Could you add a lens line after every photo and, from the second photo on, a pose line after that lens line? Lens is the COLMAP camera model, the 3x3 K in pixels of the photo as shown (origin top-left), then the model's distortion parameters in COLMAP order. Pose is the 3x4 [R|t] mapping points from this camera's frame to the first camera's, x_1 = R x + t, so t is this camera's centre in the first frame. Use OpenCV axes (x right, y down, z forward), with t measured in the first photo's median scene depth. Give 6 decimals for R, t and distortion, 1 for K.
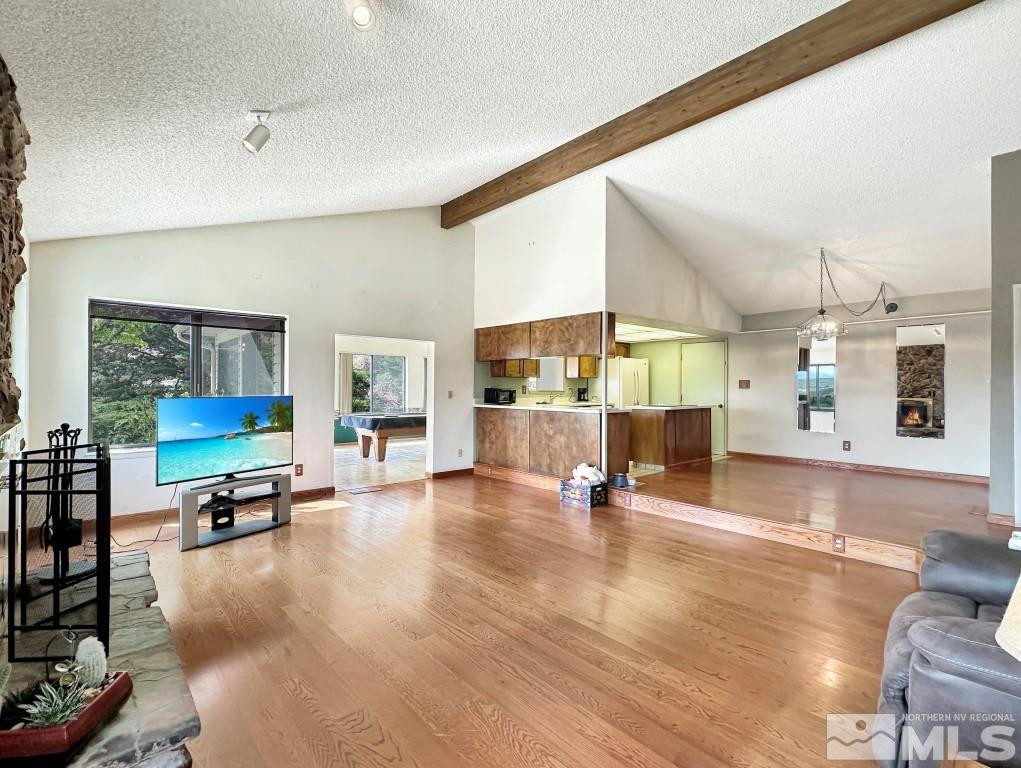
lens RADIAL K [[487.9, 0, 509.1], [0, 487.9, 387.2], [0, 0, 1]] dist [0.023527, 0.002642]
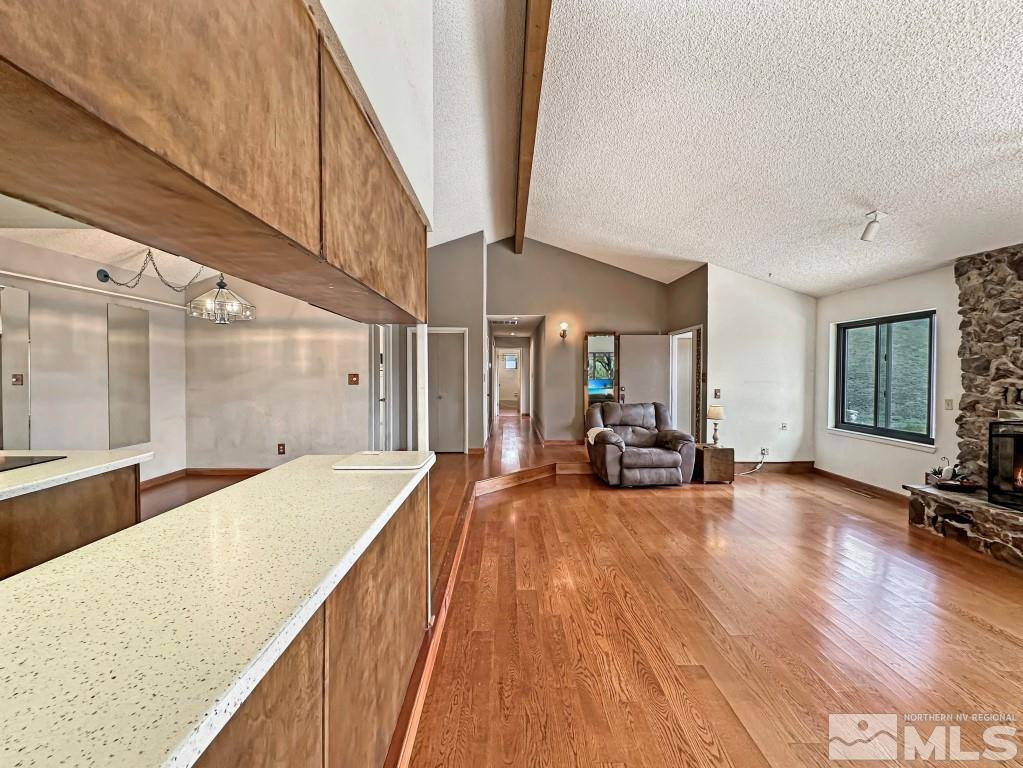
lens RADIAL K [[403.4, 0, 516.1], [0, 403.4, 385.8], [0, 0, 1]] dist [-0.006393, 0.000781]
pose [[-0.752191, -0.028198, 0.658341, -0.086688], [-0.007352, 0.999381, 0.034405, -0.023433], [-0.658904, 0.021039, -0.751933, 1.044951]]
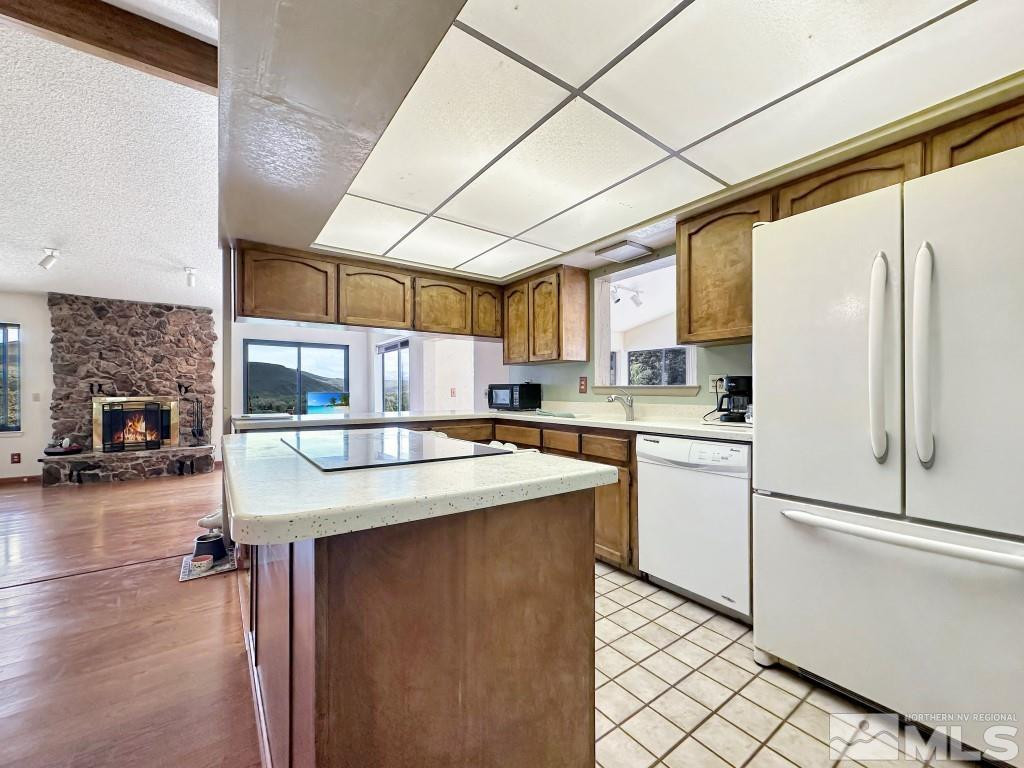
lens RADIAL K [[403.8, 0, 515.0], [0, 403.8, 389.6], [0, 0, 1]] dist [-0.006393, 0.000781]
pose [[-0.106726, -0.008446, -0.994253, 0.537812], [0.003076, 0.999956, -0.008825, 0.016128], [0.994284, -0.004001, -0.106695, 1.212777]]
